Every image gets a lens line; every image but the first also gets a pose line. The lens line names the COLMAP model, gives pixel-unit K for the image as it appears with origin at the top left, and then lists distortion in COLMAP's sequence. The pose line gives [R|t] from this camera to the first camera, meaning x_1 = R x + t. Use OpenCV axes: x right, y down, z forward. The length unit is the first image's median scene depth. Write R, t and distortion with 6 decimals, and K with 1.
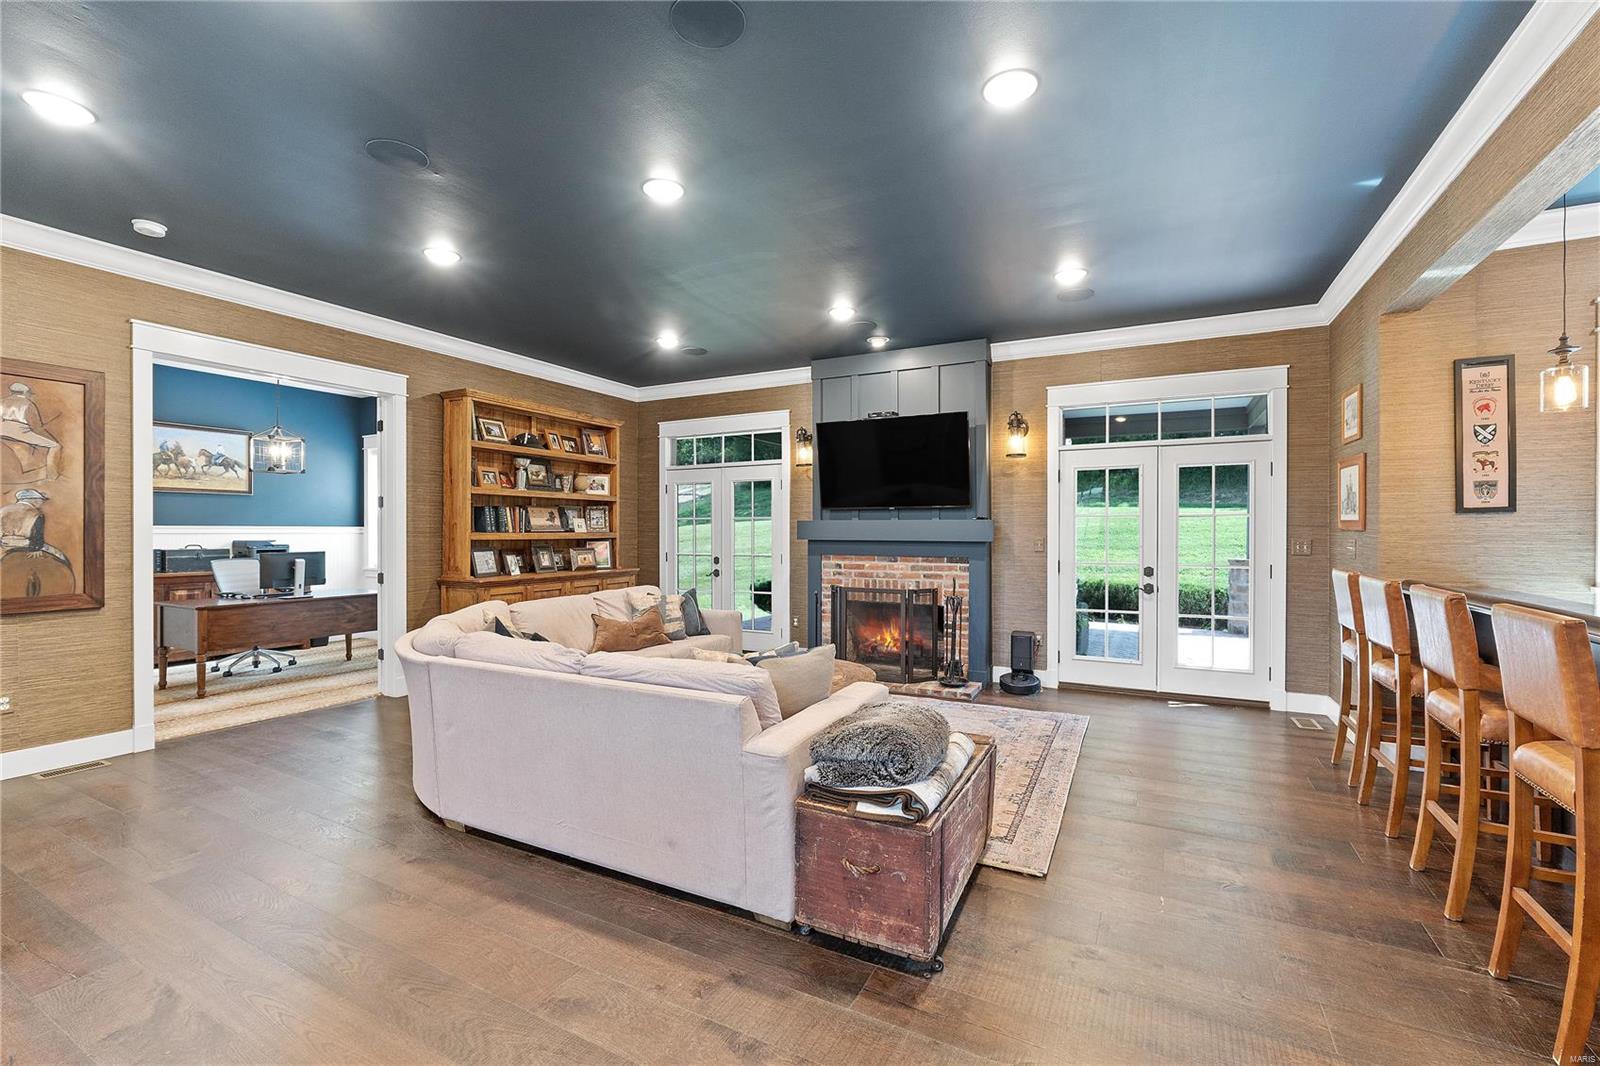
lens RADIAL K [[682.2, 0, 800.4], [0, 682.2, 535.7], [0, 0, 1]] dist [0.000430, 0.000068]
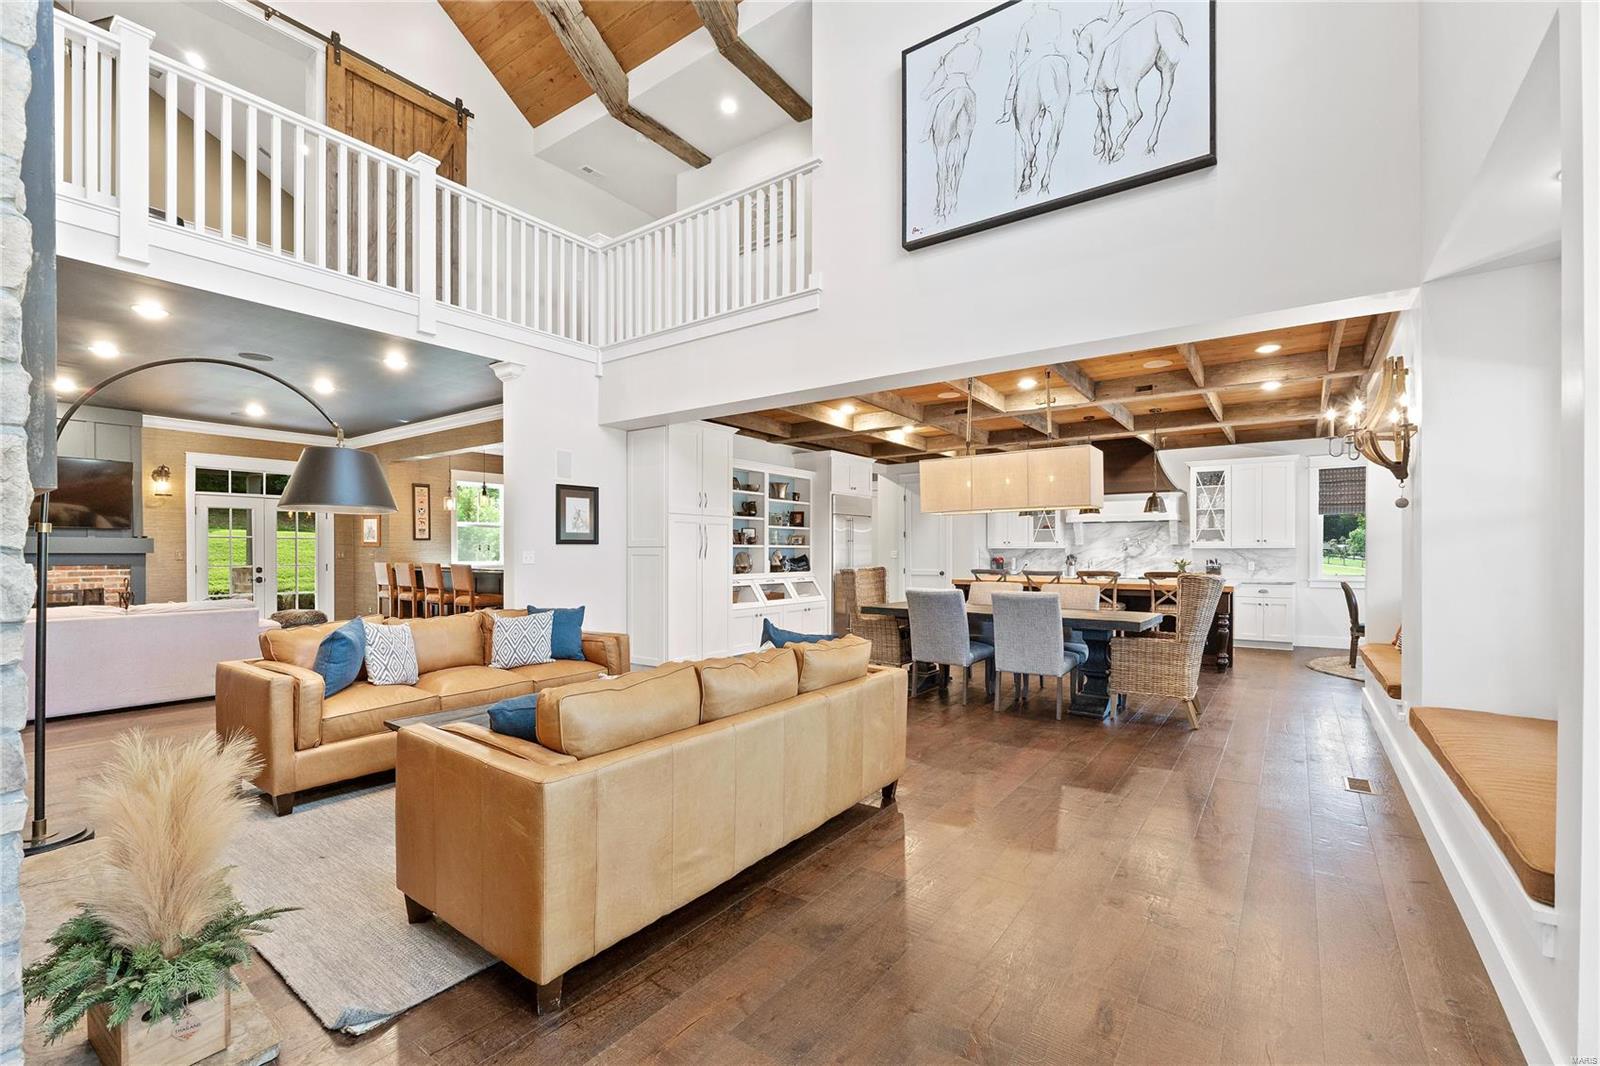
lens RADIAL K [[682.2, 0, 802.2], [0, 682.2, 545.3], [0, 0, 1]] dist [0.000430, 0.000068]
pose [[0.150453, 0.004598, 0.988607, -0.938735], [0.003691, 0.999980, -0.005213, 0.004225], [-0.988610, 0.004433, 0.150433, -0.587620]]
